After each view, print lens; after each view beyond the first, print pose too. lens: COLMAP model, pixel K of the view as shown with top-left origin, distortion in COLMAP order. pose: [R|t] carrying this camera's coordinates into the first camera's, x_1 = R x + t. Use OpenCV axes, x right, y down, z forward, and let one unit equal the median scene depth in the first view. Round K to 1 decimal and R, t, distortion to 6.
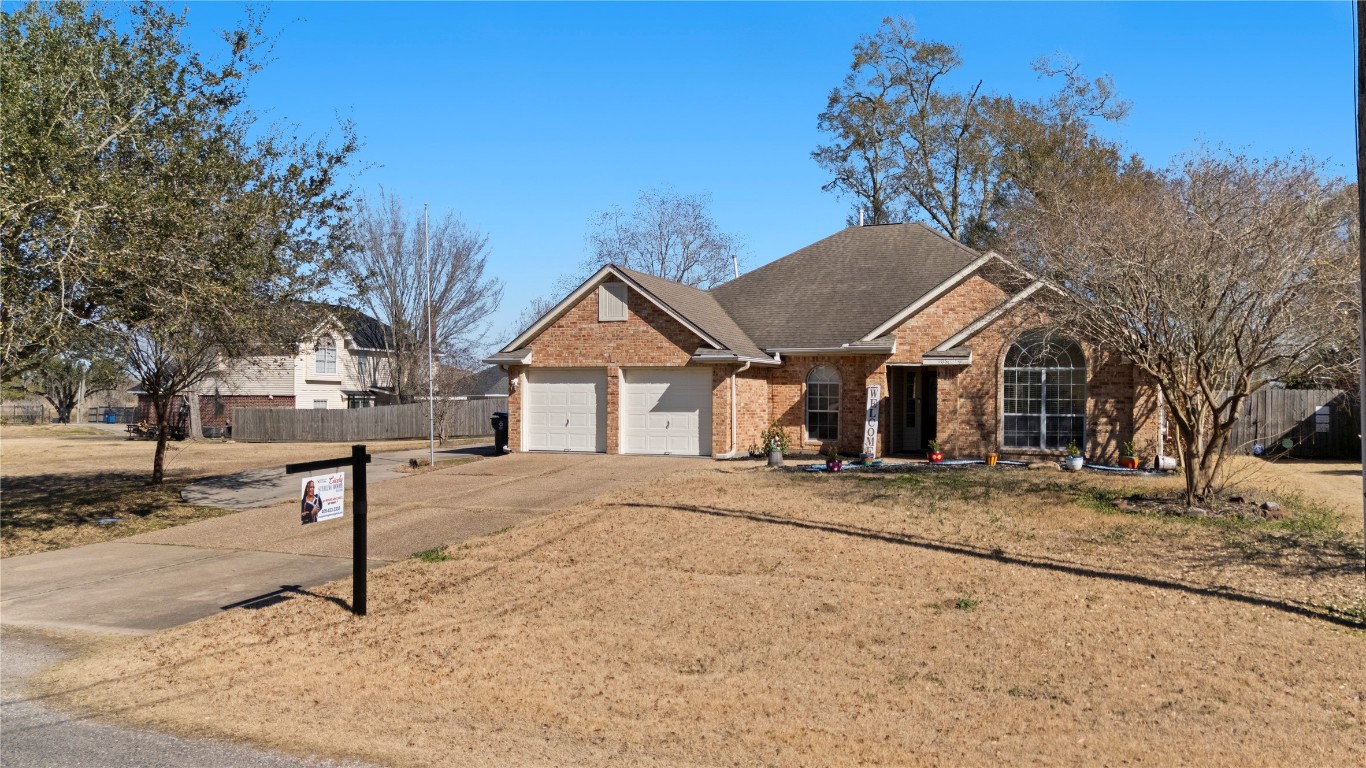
lens RADIAL K [[976.0, 0, 683.0], [0, 976.0, 384.0], [0, 0, 1]] dist [0.007701, 0.000518]
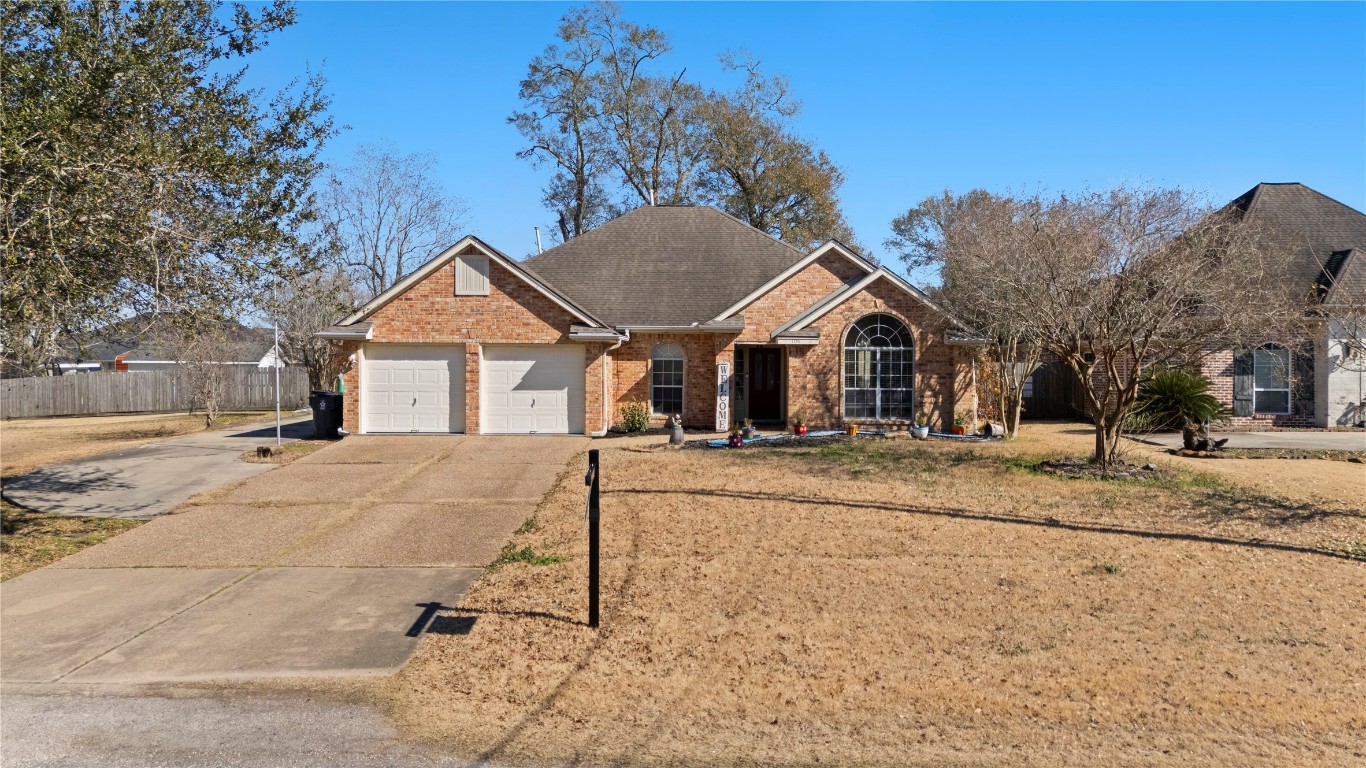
lens RADIAL K [[958.6, 0, 683.0], [0, 958.6, 384.0], [0, 0, 1]] dist [0.002548, -0.001368]
pose [[0.924303, -0.011283, 0.381492, -0.244130], [-0.003983, 0.999223, 0.039203, -0.015714], [-0.381638, -0.037755, 0.923540, 0.052136]]
